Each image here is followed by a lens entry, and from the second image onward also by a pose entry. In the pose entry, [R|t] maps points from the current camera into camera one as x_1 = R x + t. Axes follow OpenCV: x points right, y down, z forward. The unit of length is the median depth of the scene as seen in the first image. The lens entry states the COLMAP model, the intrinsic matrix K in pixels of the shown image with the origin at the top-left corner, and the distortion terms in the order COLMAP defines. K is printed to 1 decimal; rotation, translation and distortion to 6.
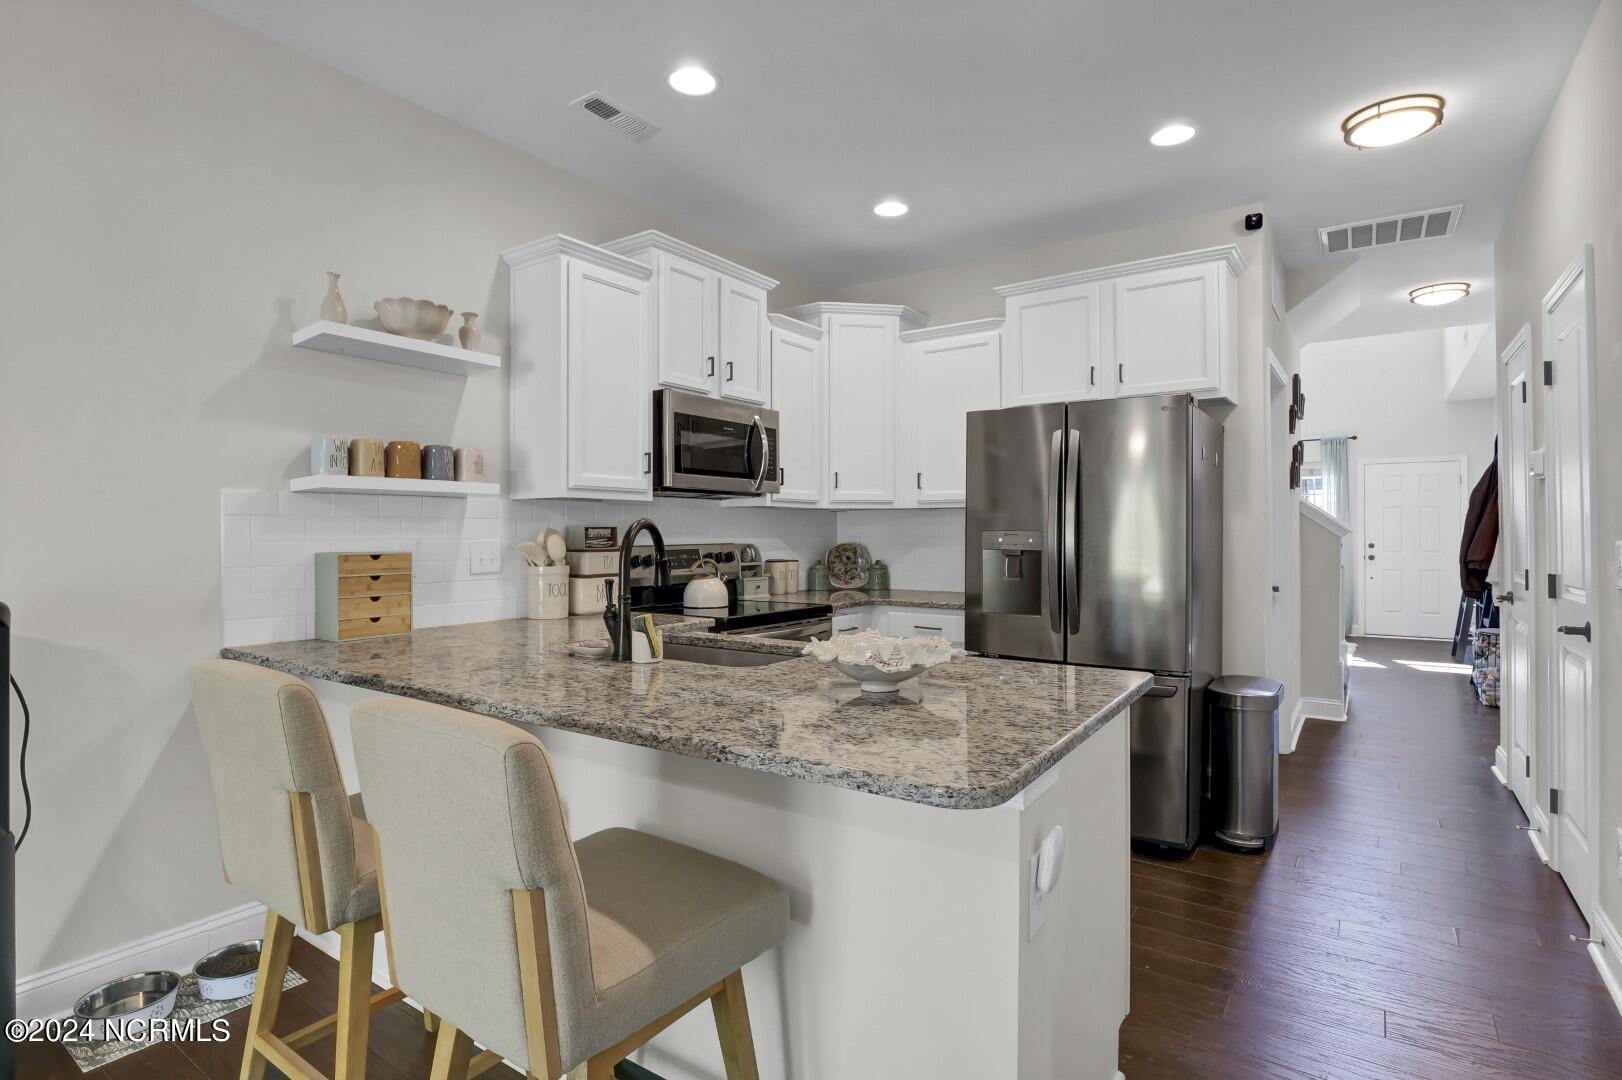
lens RADIAL K [[803.7, 0, 811.0], [0, 803.7, 540.0], [0, 0, 1]] dist [-0.017343, -0.000144]
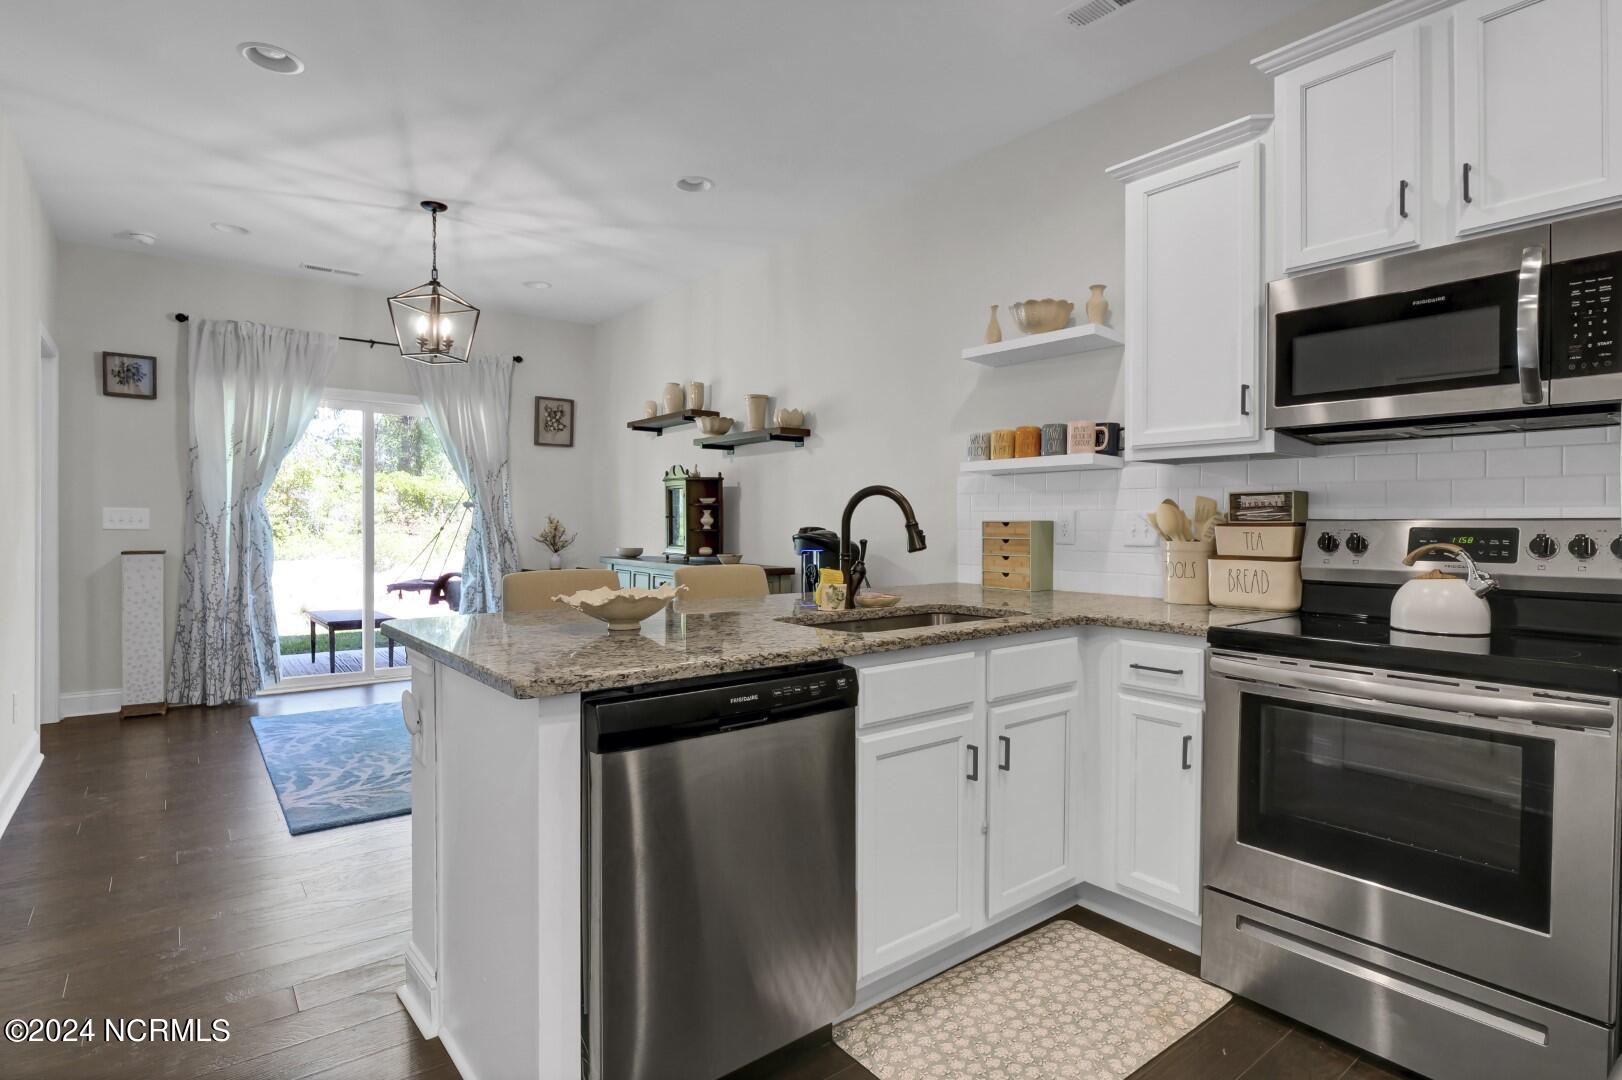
lens RADIAL K [[803.7, 0, 811.0], [0, 803.7, 540.0], [0, 0, 1]] dist [-0.017343, -0.000144]
pose [[-0.284746, 0.024989, -0.958277, 0.649524], [-0.010914, 0.999511, 0.029308, 0.011546], [0.958541, 0.018804, -0.284334, 0.944058]]
